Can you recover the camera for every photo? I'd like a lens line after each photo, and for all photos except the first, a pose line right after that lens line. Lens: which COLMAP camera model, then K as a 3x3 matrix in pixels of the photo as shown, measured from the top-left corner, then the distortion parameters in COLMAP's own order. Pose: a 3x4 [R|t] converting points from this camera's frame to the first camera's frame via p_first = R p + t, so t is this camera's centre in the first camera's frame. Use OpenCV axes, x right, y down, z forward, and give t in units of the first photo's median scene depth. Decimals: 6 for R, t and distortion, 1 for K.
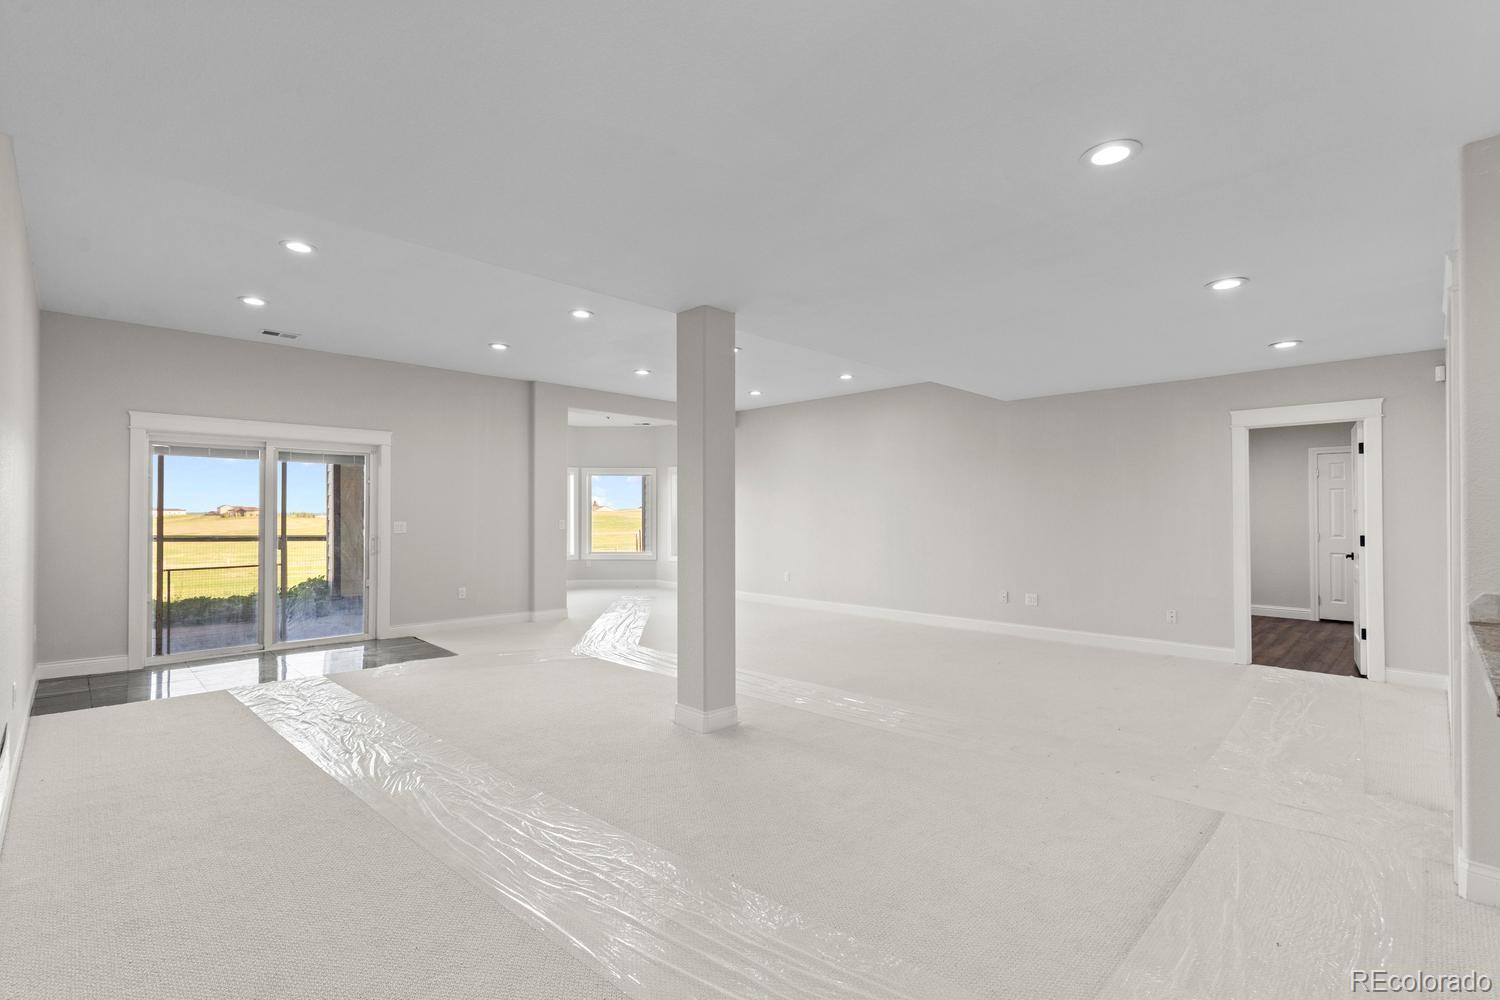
lens RADIAL K [[693.2, 0, 750.0], [0, 693.2, 500.0], [0, 0, 1]] dist [0.011684, 0.000293]
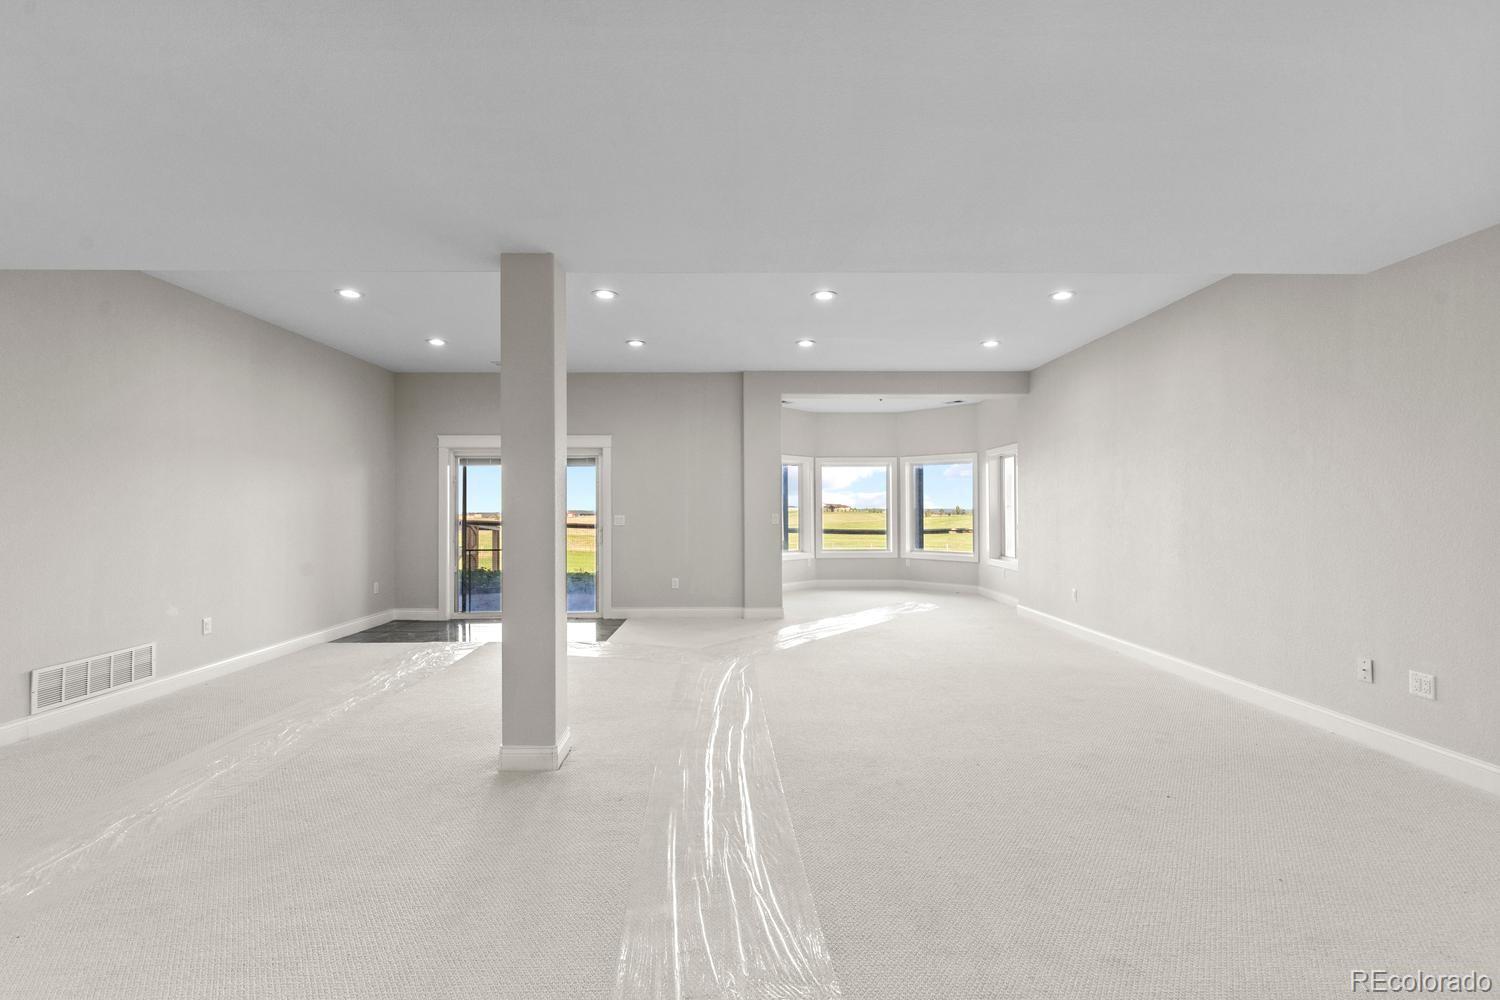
lens RADIAL K [[684.2, 0, 748.2], [0, 684.2, 511.8], [0, 0, 1]] dist [0.002415, 0.000067]
pose [[0.716240, -0.001231, -0.697853, 0.415164], [0.017366, 0.999720, 0.016060, 0.011518], [0.697637, -0.023622, 0.716061, 0.362983]]
